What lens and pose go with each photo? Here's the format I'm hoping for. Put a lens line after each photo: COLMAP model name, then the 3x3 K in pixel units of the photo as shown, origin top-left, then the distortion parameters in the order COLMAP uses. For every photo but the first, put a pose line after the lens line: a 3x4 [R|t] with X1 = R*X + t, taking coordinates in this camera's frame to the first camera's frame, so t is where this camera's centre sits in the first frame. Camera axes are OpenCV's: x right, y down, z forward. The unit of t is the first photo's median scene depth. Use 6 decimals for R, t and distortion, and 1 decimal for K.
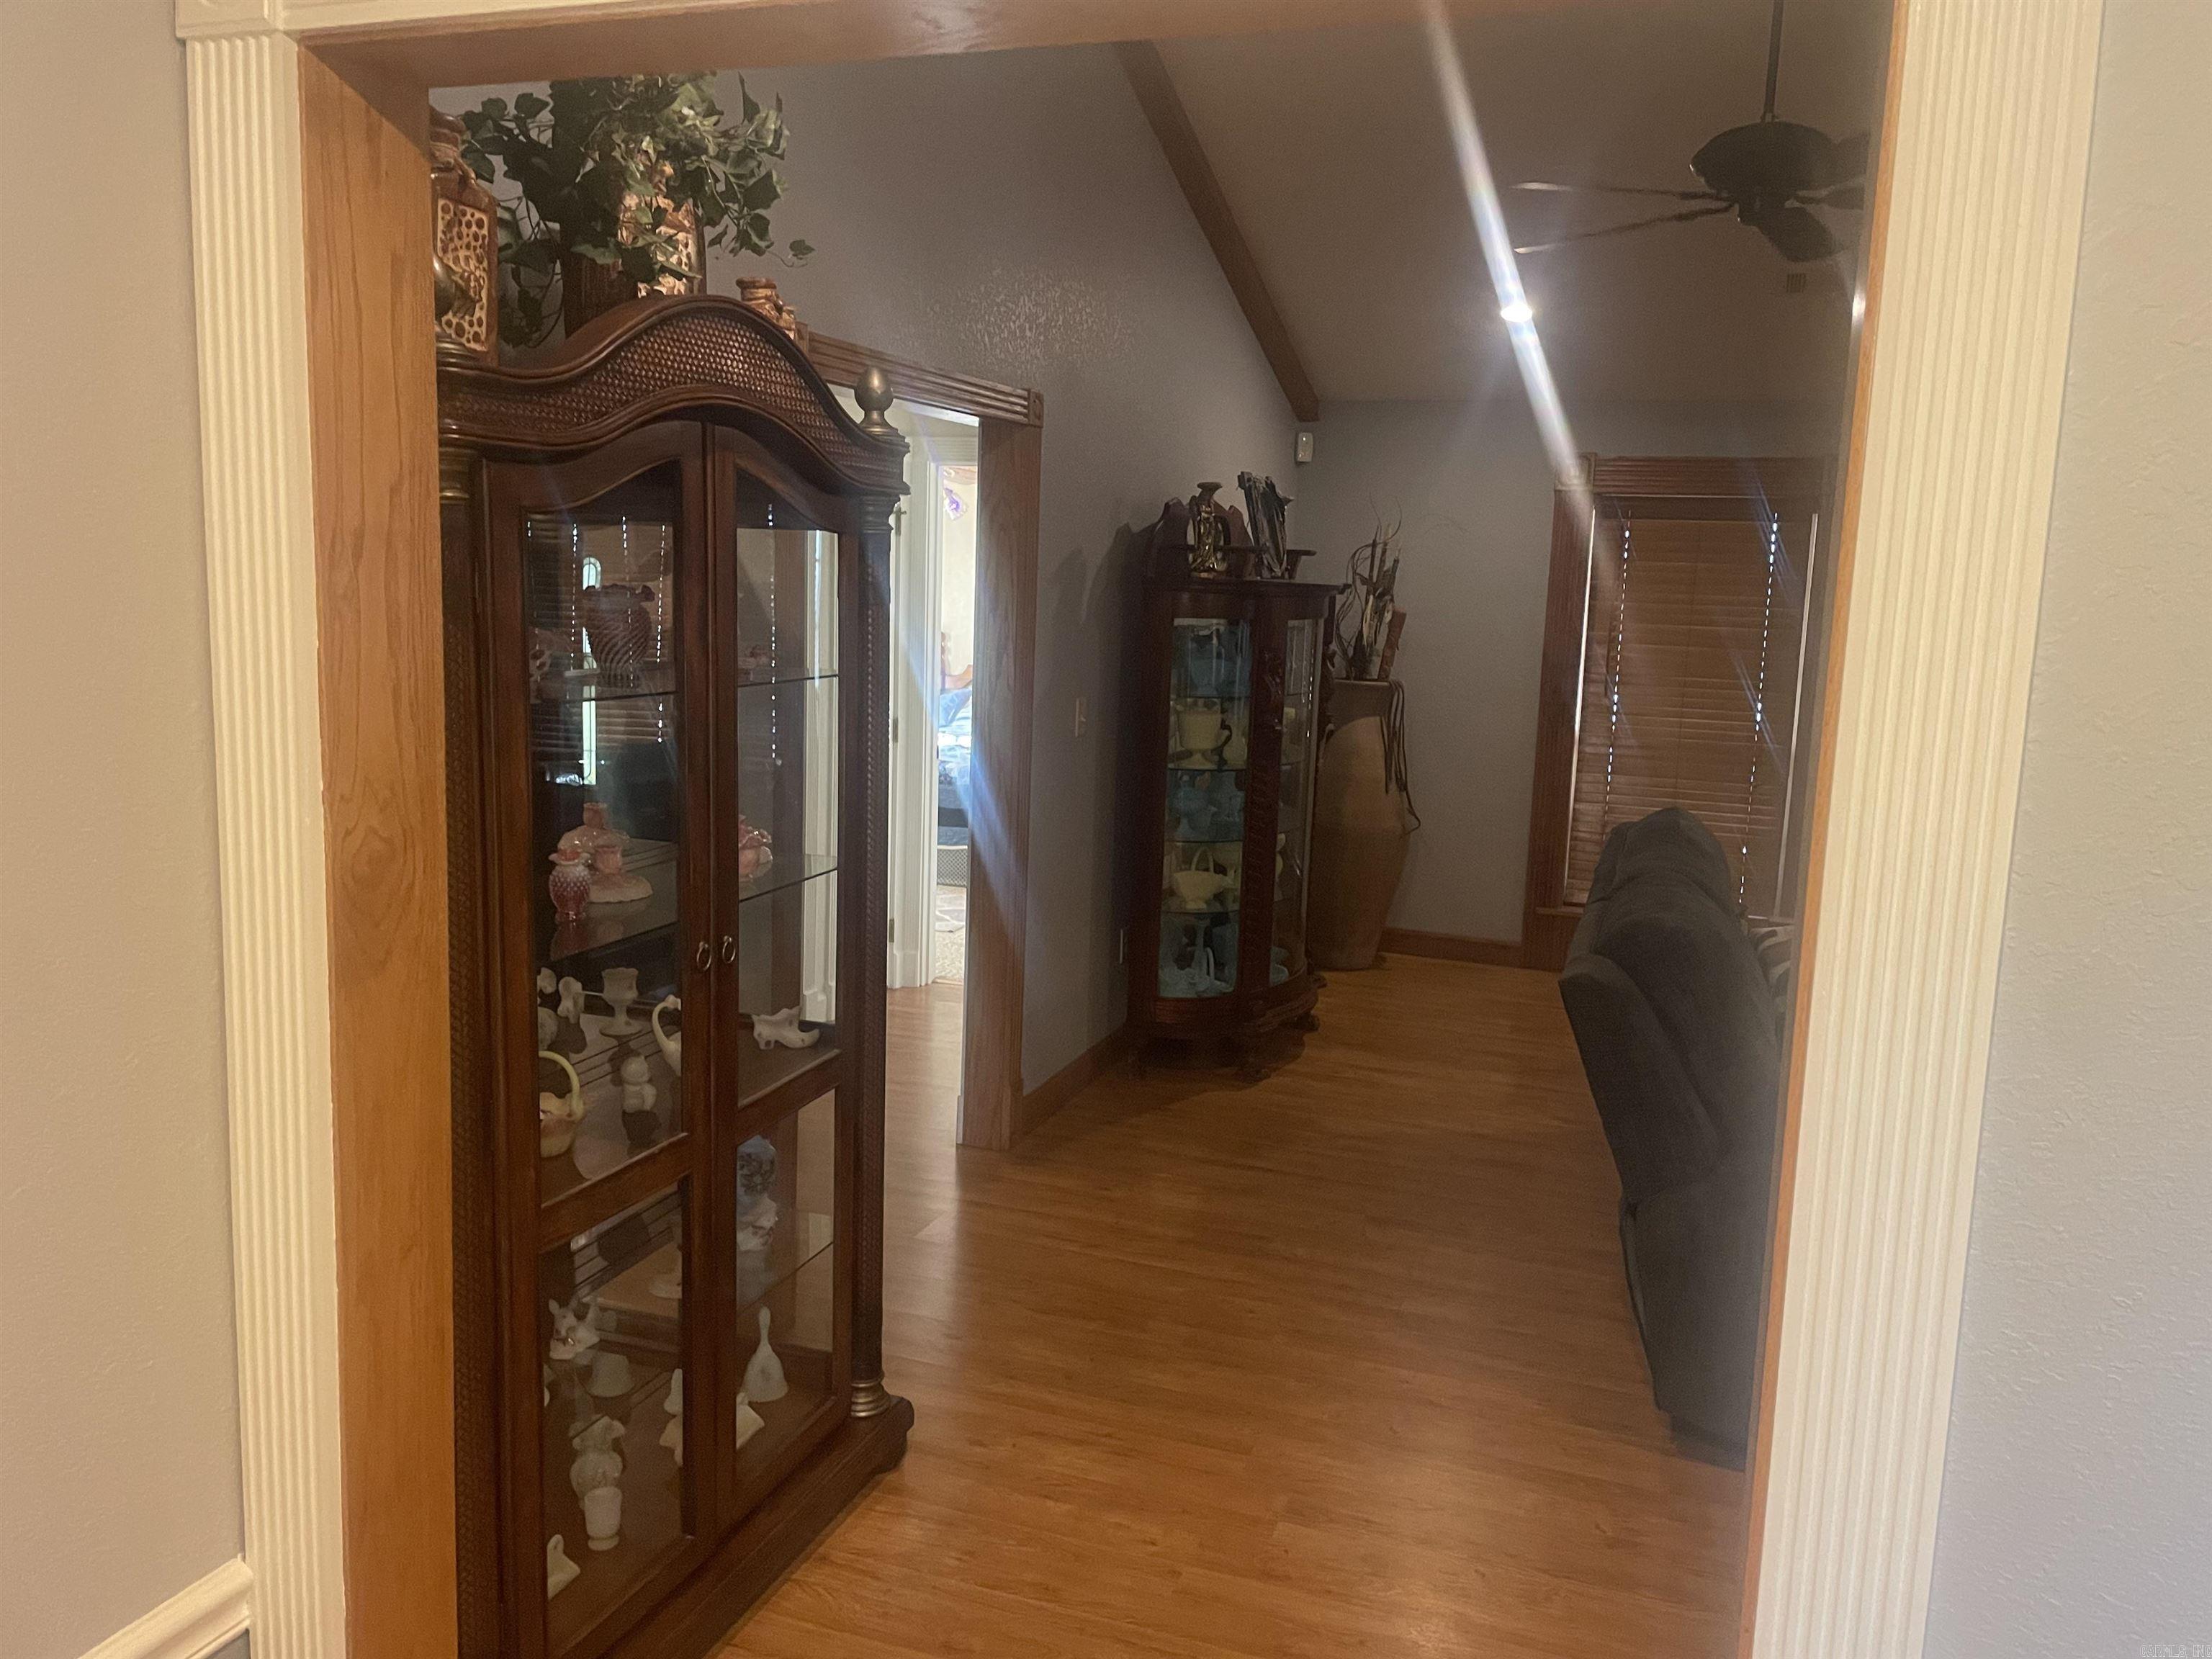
lens RADIAL K [[1695.2, 0, 1094.7], [0, 1695.2, 805.2], [0, 0, 1]] dist [0.086762, -0.103543]
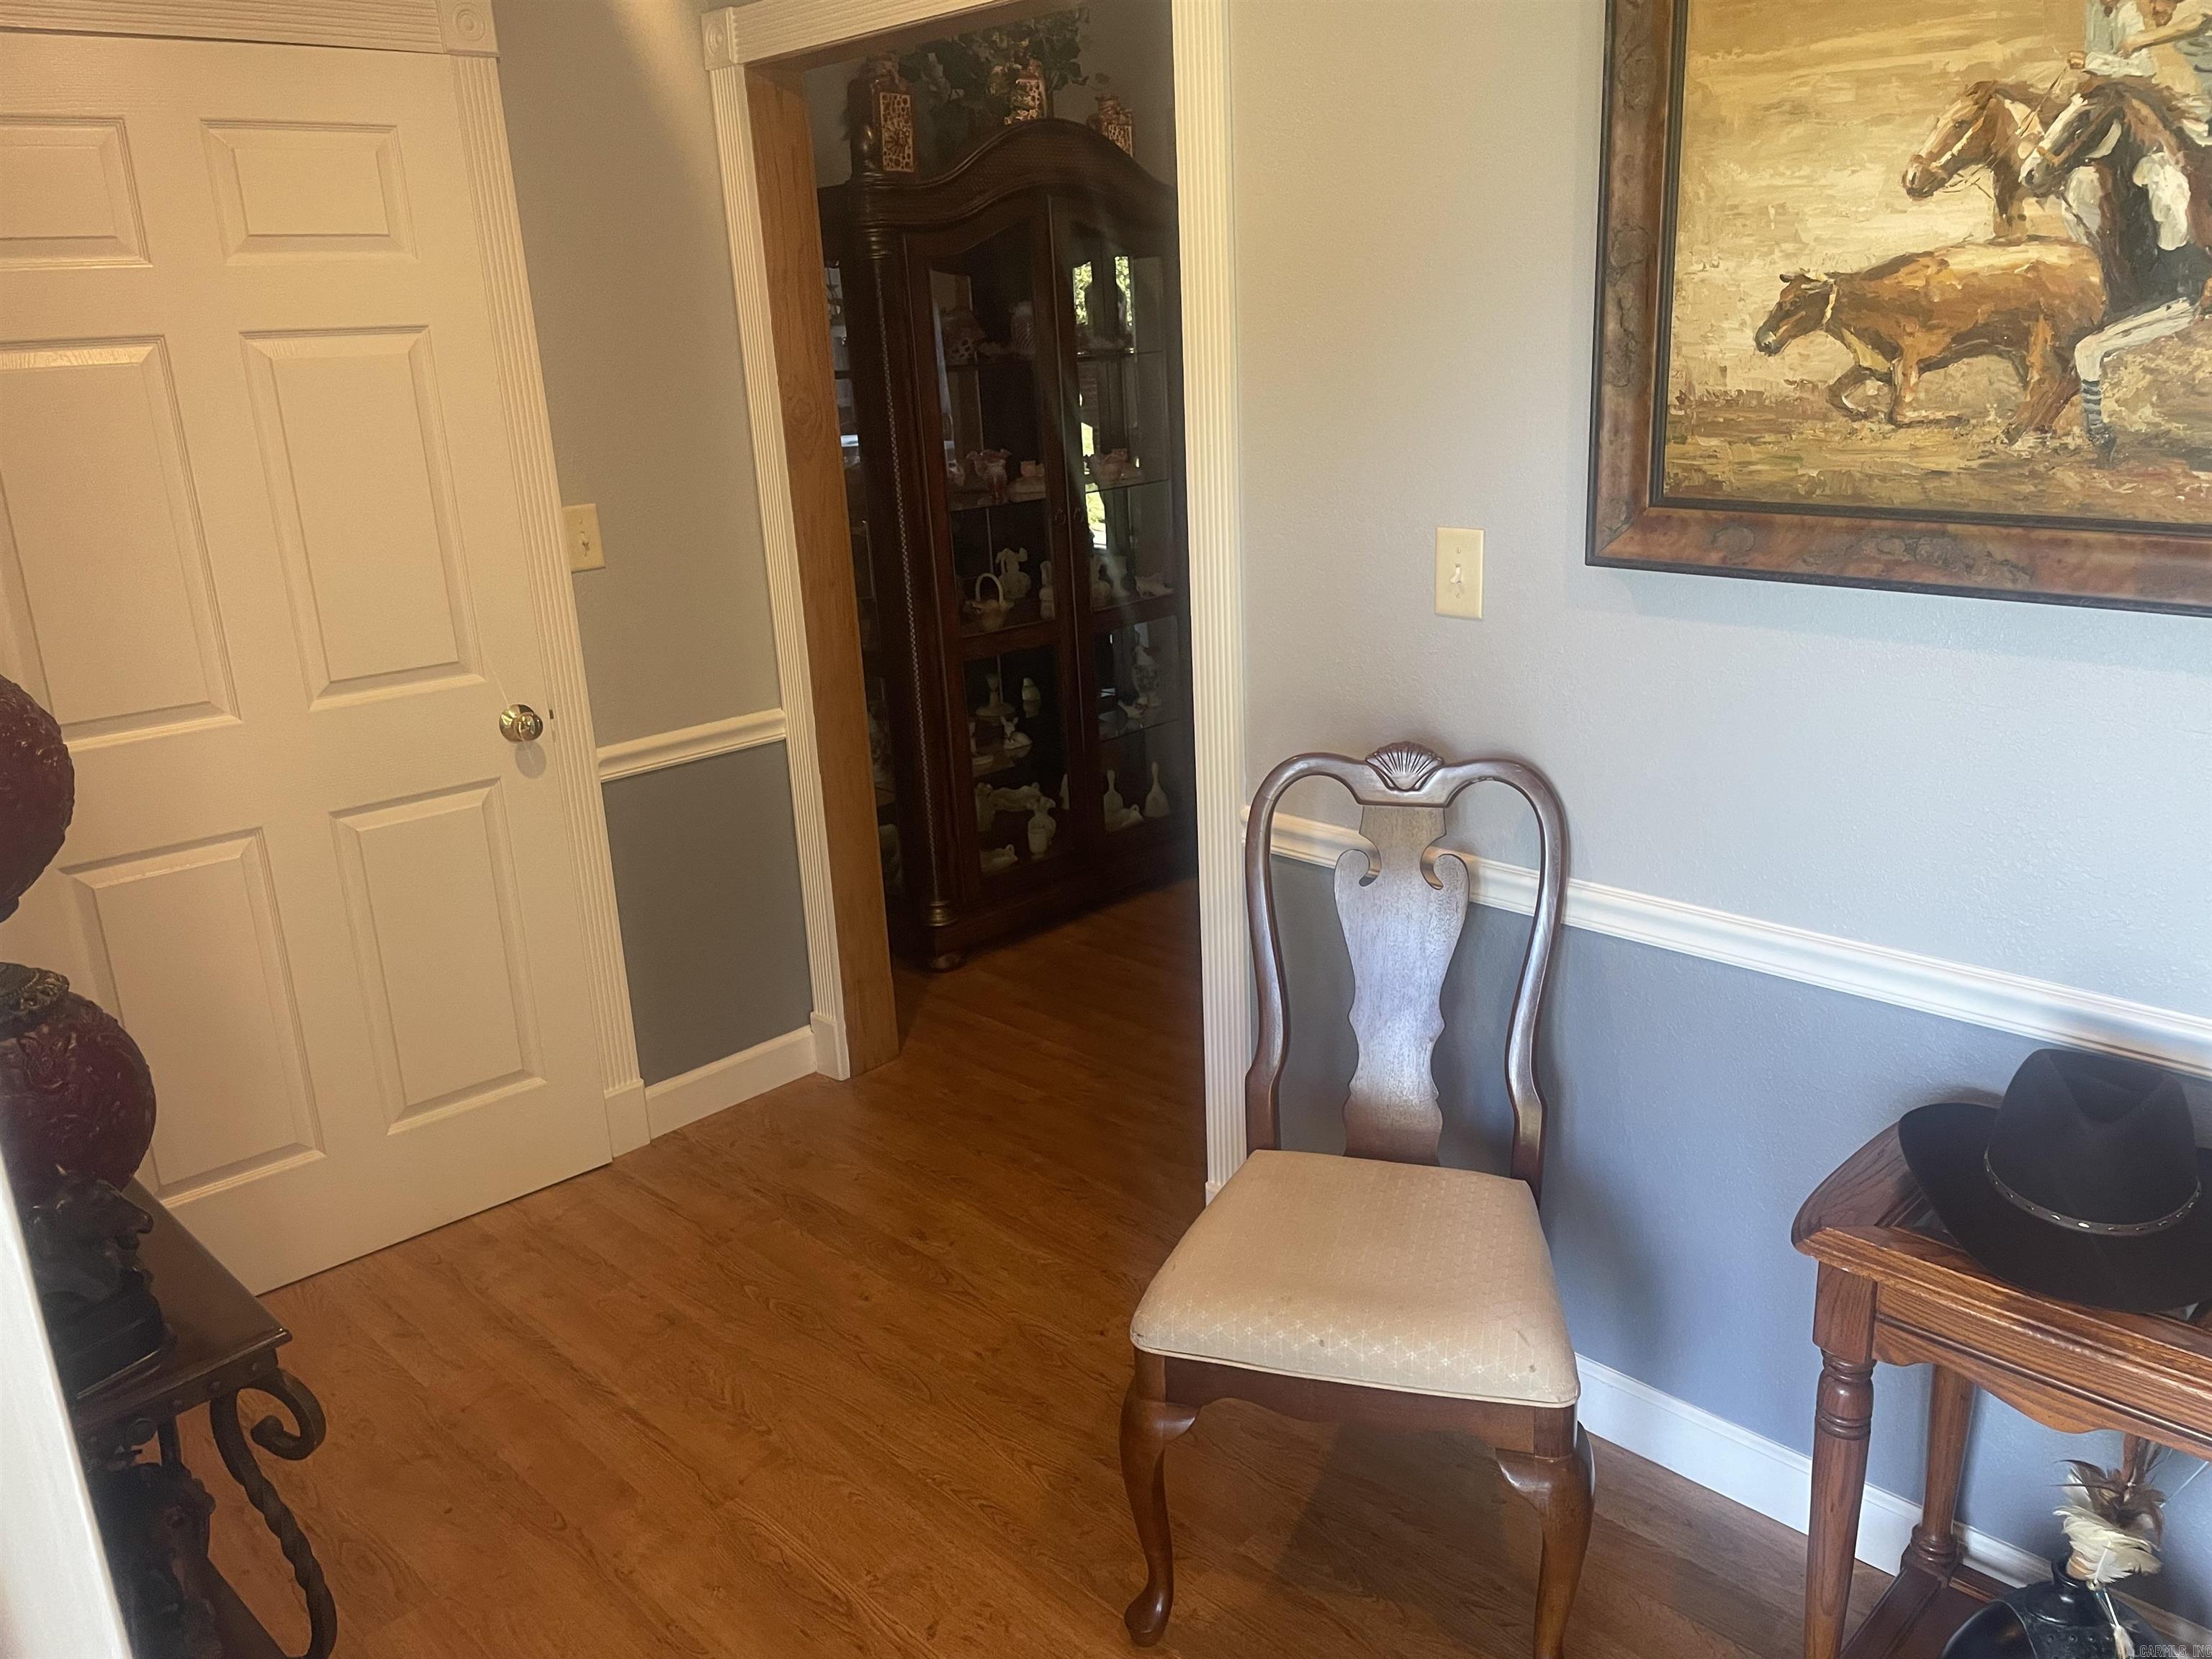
lens RADIAL K [[1695.2, 0, 1095.9], [0, 1695.2, 825.1], [0, 0, 1]] dist [0.086762, -0.103543]
pose [[0.905670, 0.038204, -0.422259, 0.578187], [0.025429, 0.989245, 0.144042, 0.158425], [0.423220, -0.141192, 0.894958, -0.620482]]
